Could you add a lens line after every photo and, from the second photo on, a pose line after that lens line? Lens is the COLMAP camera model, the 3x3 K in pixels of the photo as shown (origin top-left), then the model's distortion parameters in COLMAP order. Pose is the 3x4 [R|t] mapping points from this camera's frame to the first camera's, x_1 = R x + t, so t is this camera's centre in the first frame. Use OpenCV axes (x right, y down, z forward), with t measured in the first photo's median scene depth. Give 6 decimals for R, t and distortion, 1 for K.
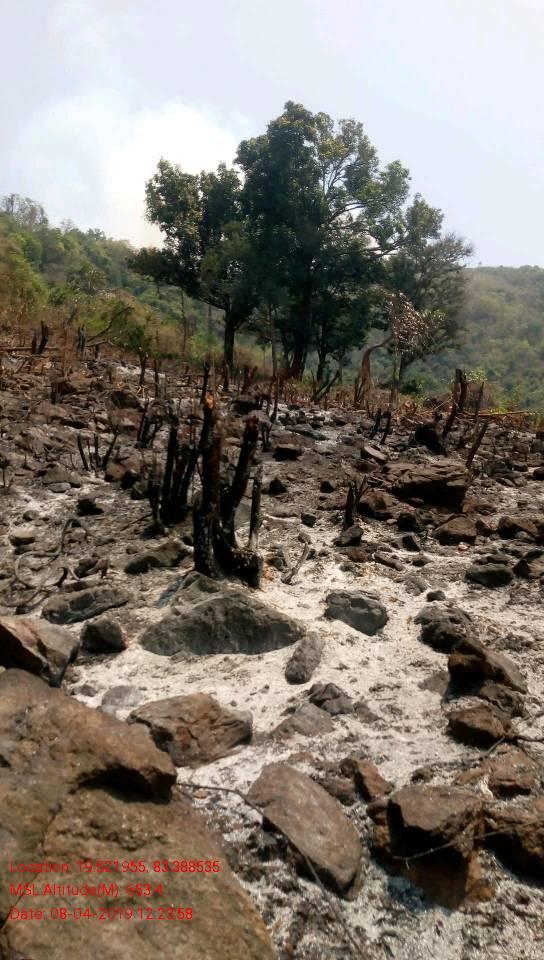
lens RADIAL K [[693.7, 0, 264.9], [0, 693.7, 477.9], [0, 0, 1]] dist [0.008716, -0.001863]
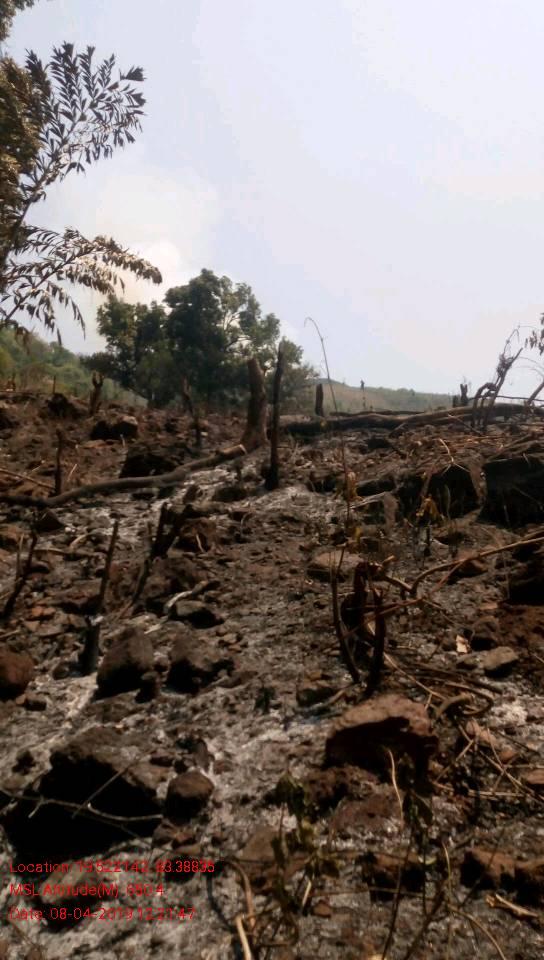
lens RADIAL K [[693.7, 0, 272.8], [0, 693.7, 484.1], [0, 0, 1]] dist [0.008716, -0.001863]
pose [[0.985423, 0.062412, 0.158262, -0.024561], [-0.040331, 0.989459, -0.139082, 0.115302], [-0.165274, 0.130672, 0.977553, -0.404777]]
